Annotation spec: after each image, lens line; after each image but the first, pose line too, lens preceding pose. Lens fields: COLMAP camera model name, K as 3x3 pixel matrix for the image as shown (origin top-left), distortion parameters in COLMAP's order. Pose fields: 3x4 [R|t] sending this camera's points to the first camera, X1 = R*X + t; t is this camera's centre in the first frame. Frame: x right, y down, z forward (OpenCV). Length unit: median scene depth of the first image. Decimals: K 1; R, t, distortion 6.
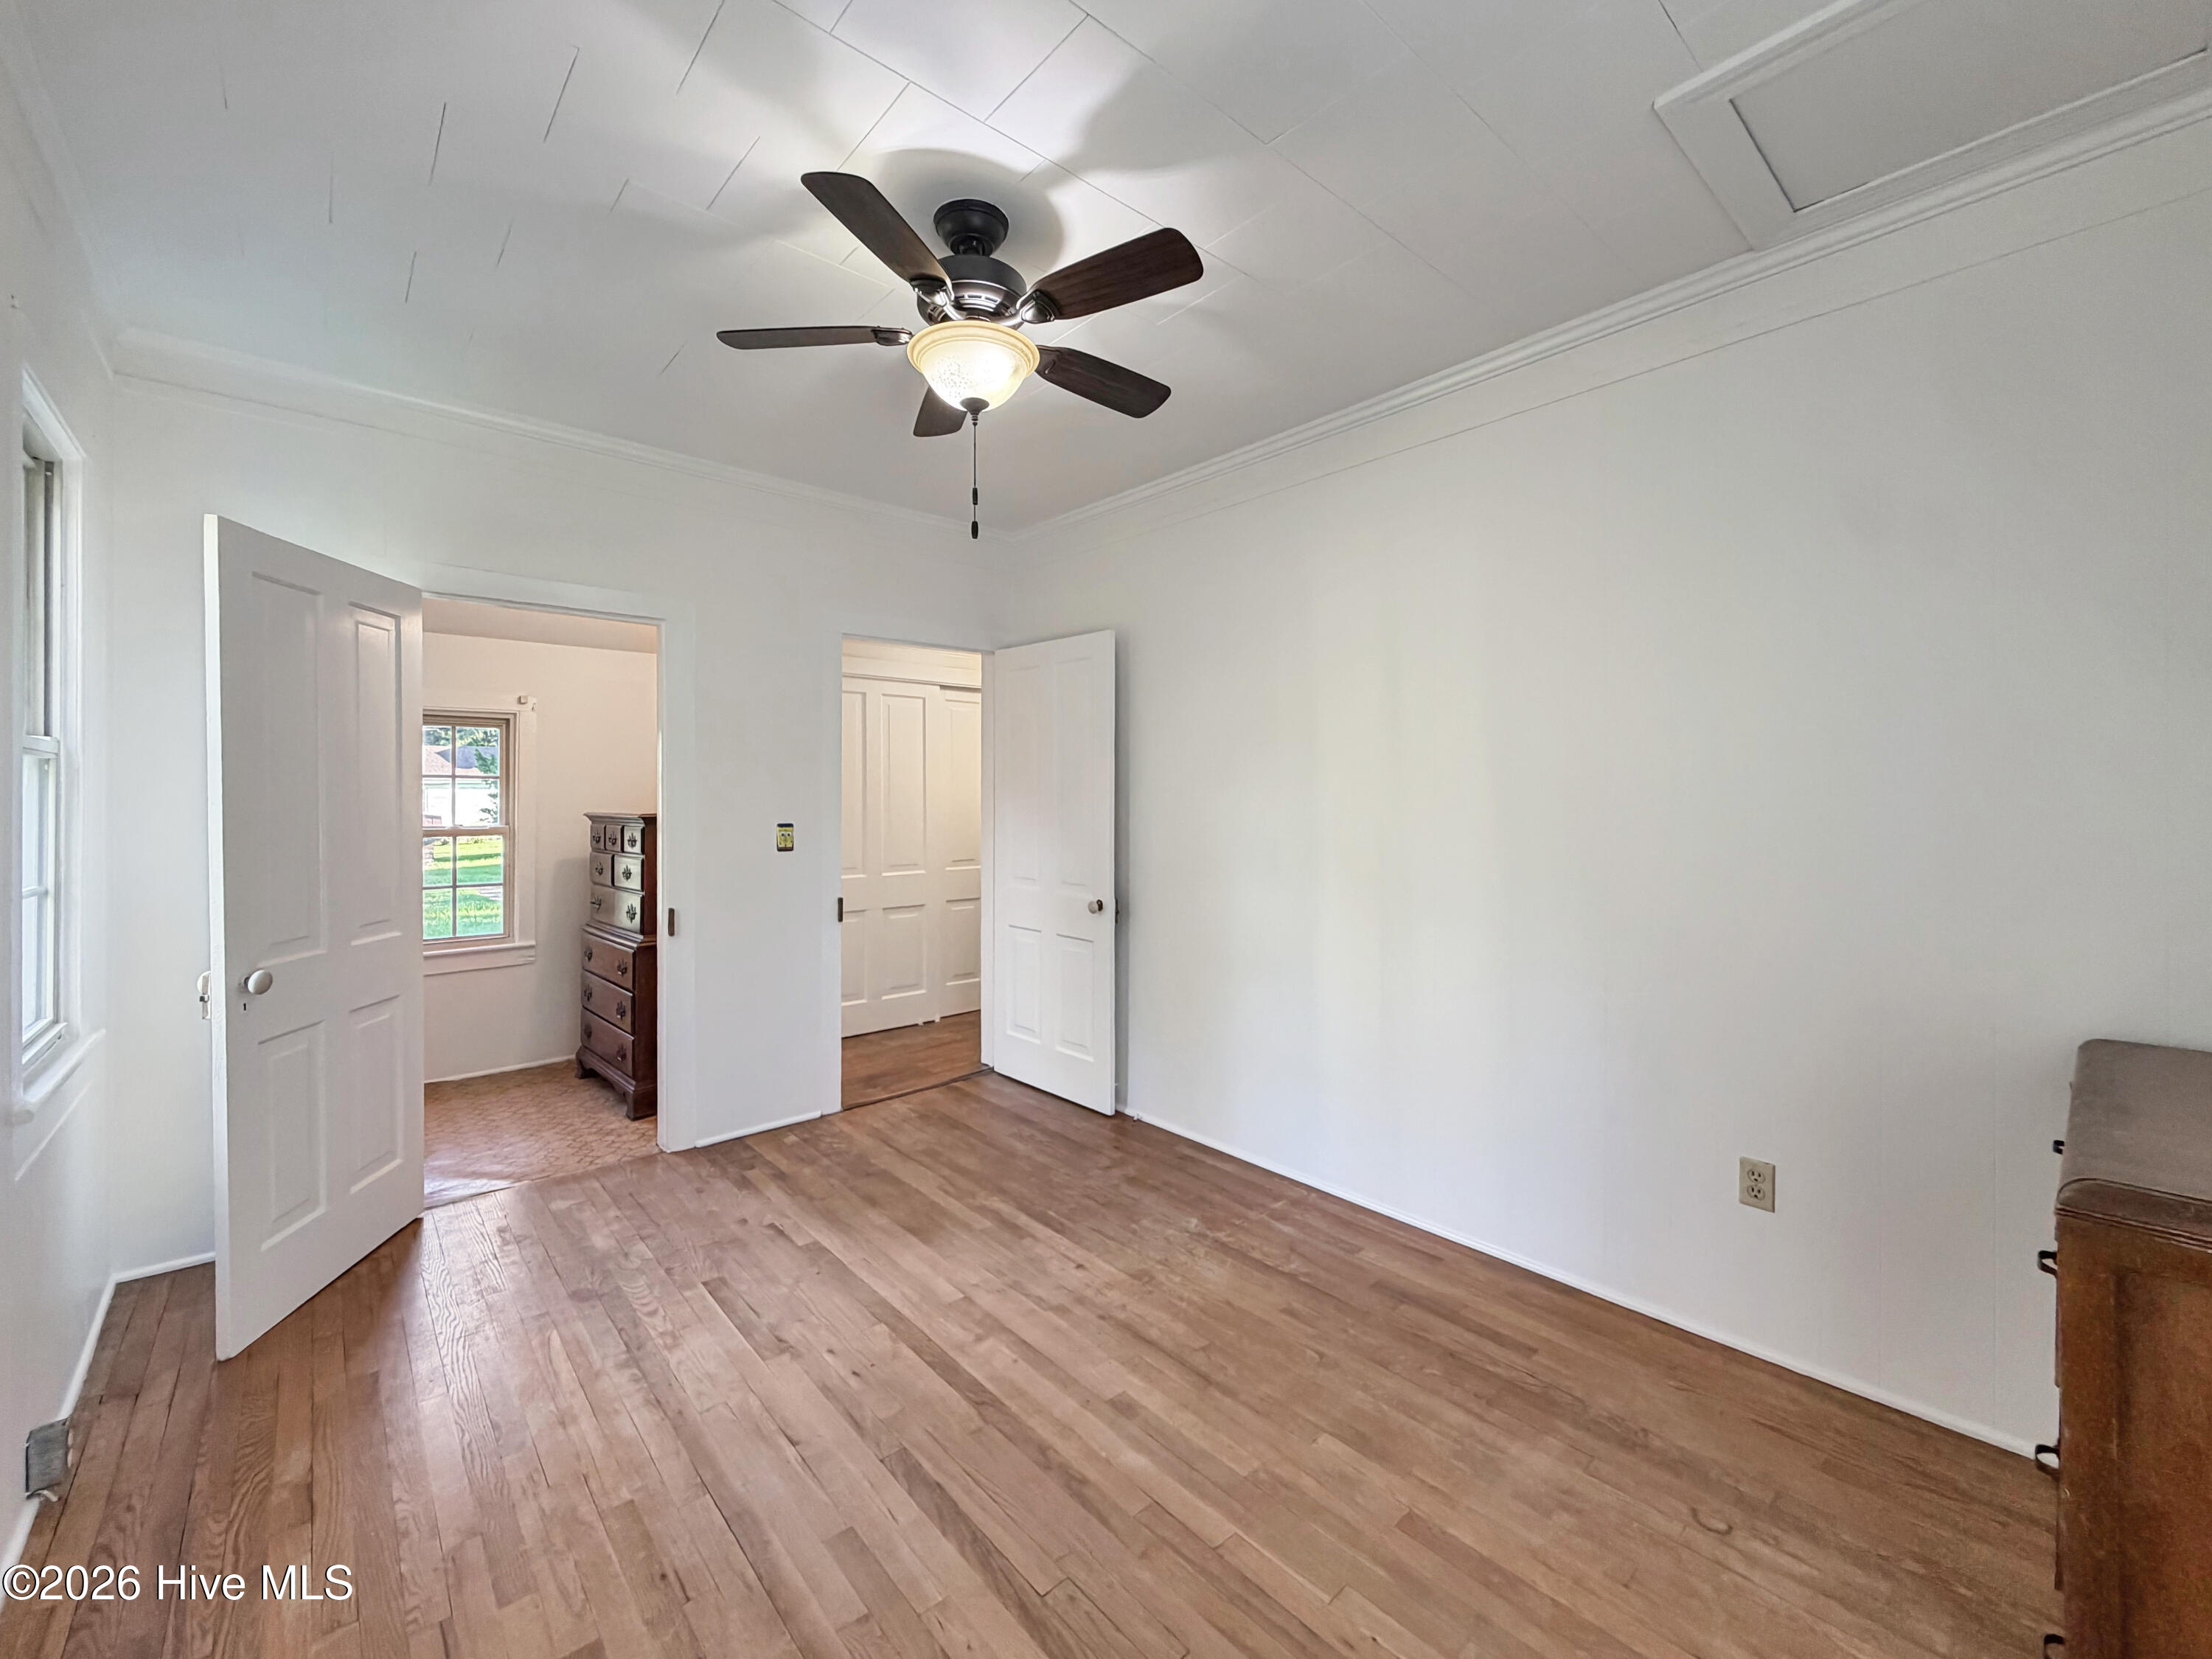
lens RADIAL K [[904.8, 0, 1102.2], [0, 904.8, 808.8], [0, 0, 1]] dist [-0.000024, 0.000396]
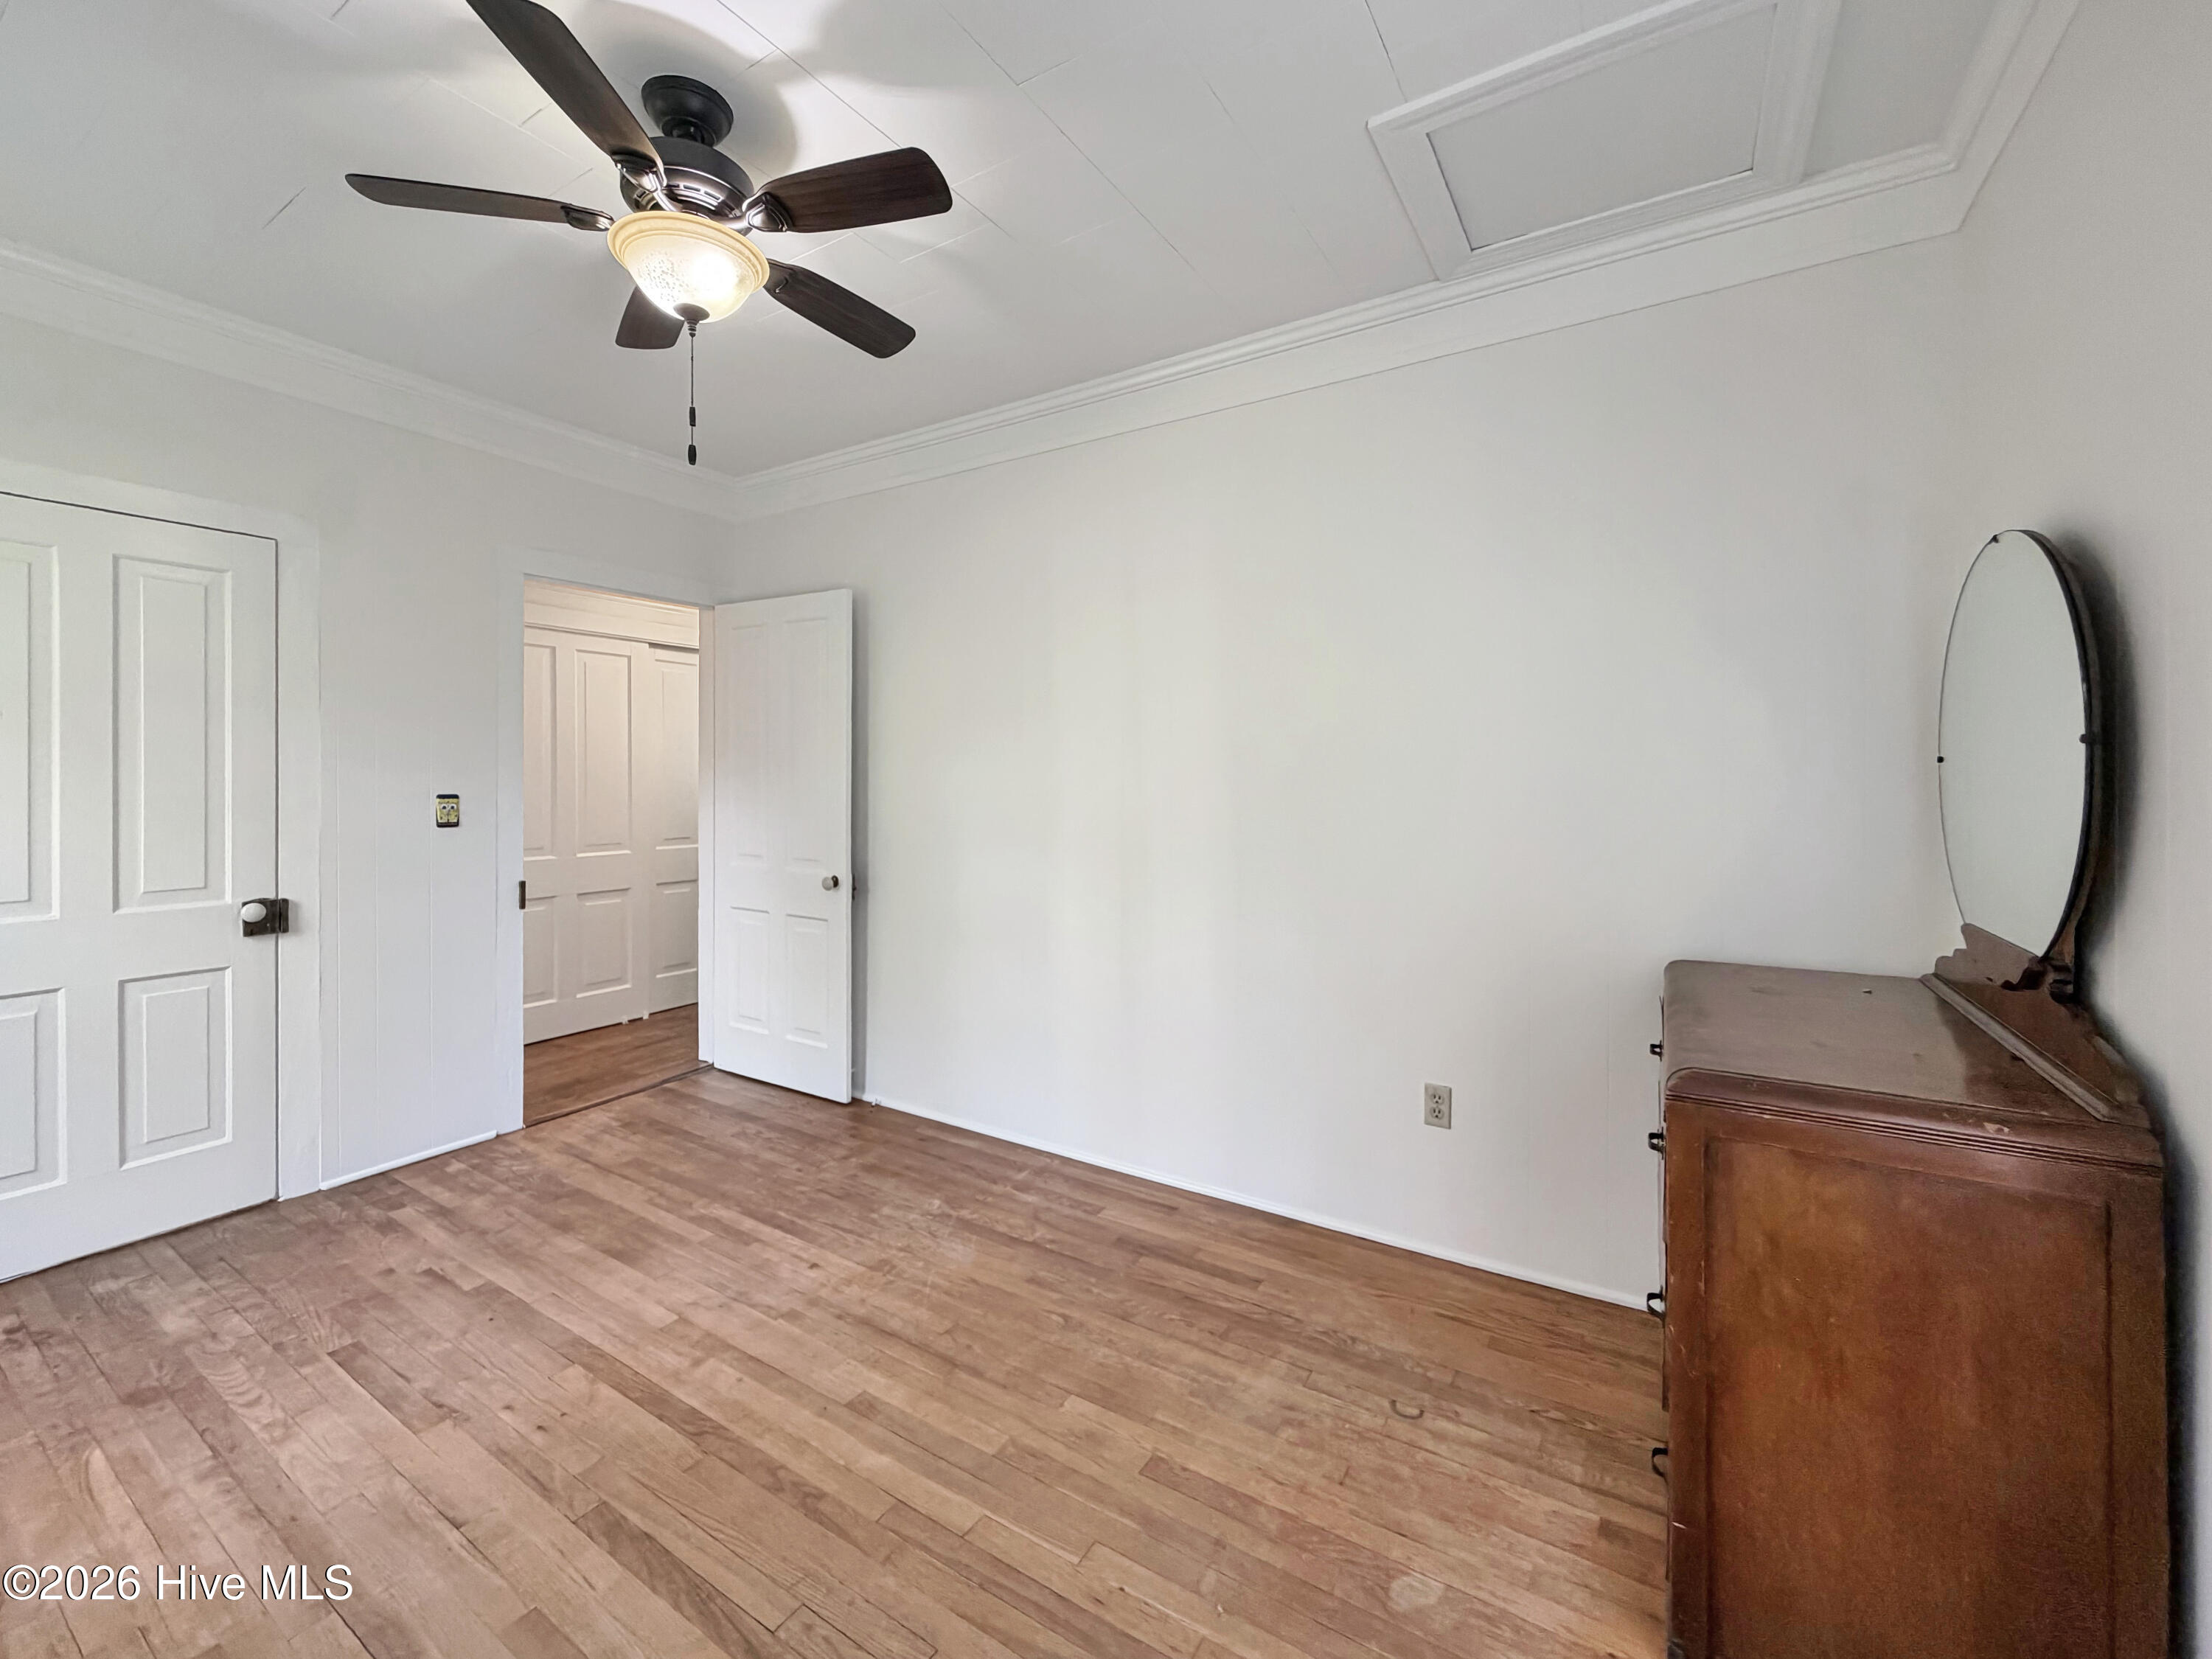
lens RADIAL K [[904.8, 0, 1098.0], [0, 904.8, 791.7], [0, 0, 1]] dist [-0.000024, 0.000396]
pose [[0.960075, 0.000274, 0.279744, -0.005620], [-0.000767, 0.999998, 0.001652, 0.018978], [-0.279743, -0.001800, 0.960073, 0.029320]]
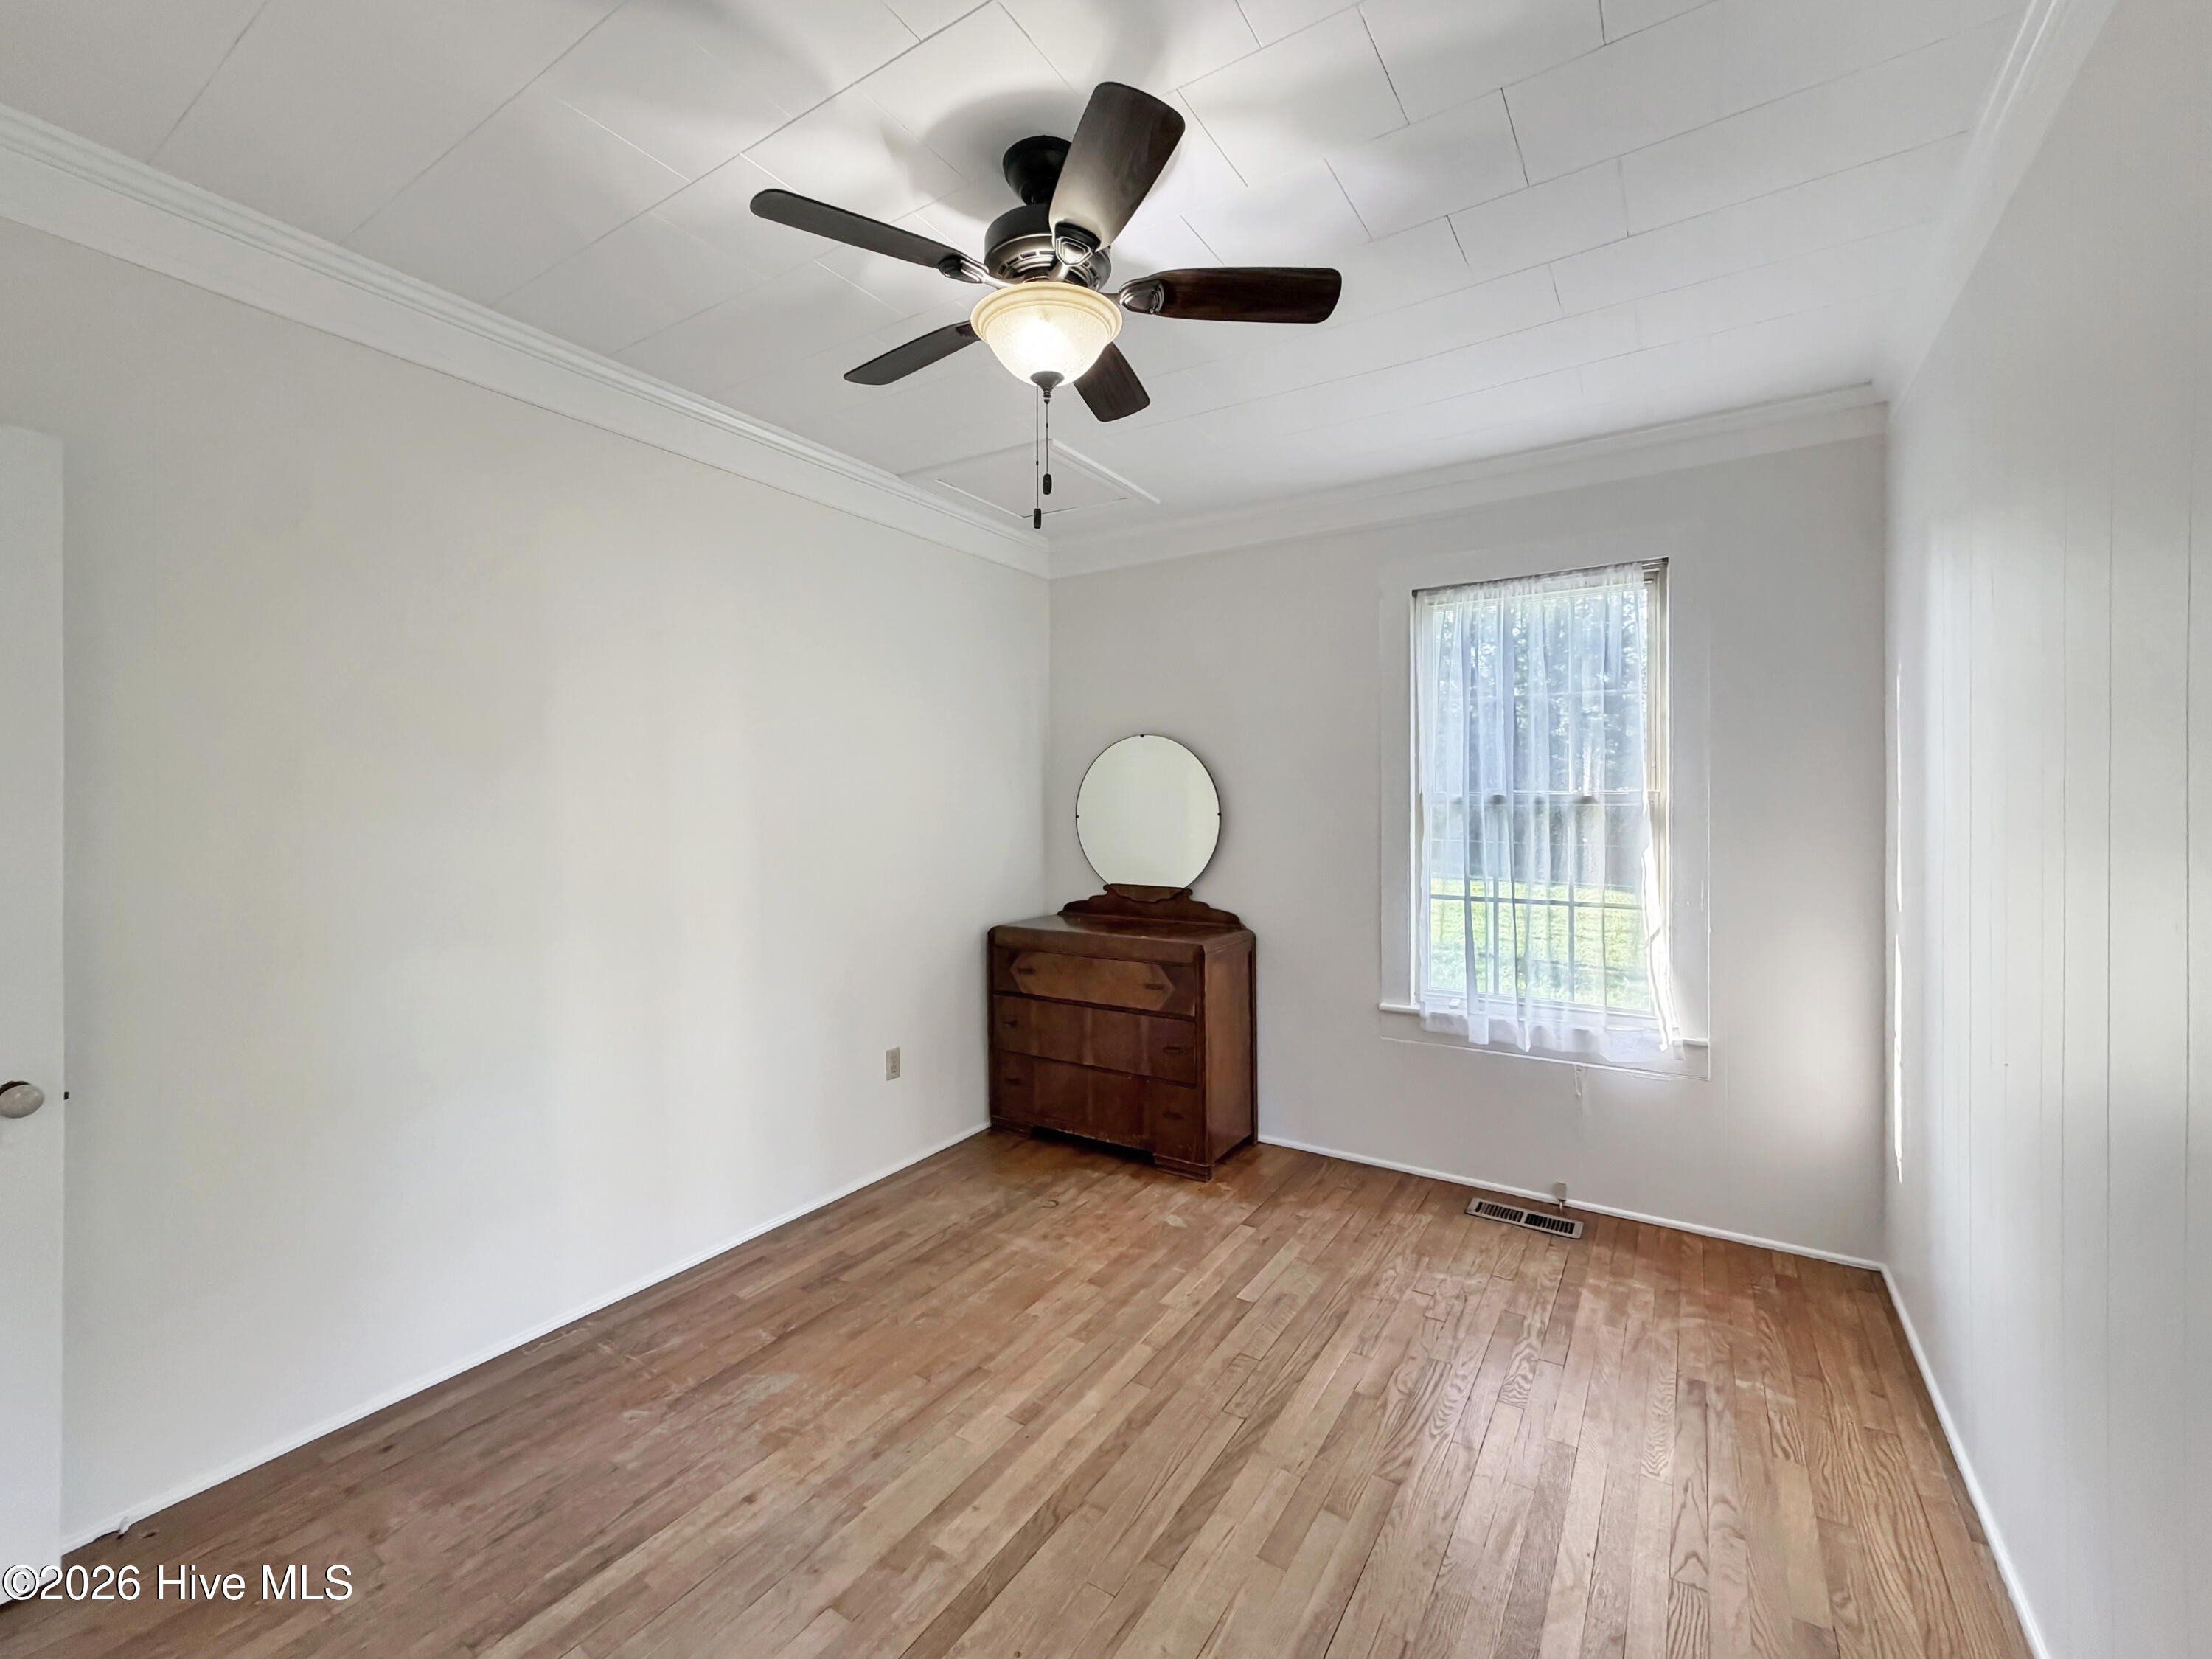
lens RADIAL K [[904.8, 0, 1097.5], [0, 904.8, 814.6], [0, 0, 1]] dist [-0.000024, 0.000396]
pose [[-0.264432, -0.006121, 0.964385, -0.968025], [0.012878, 0.999868, 0.009878, -0.034106], [-0.964318, 0.015032, -0.264319, 1.157119]]
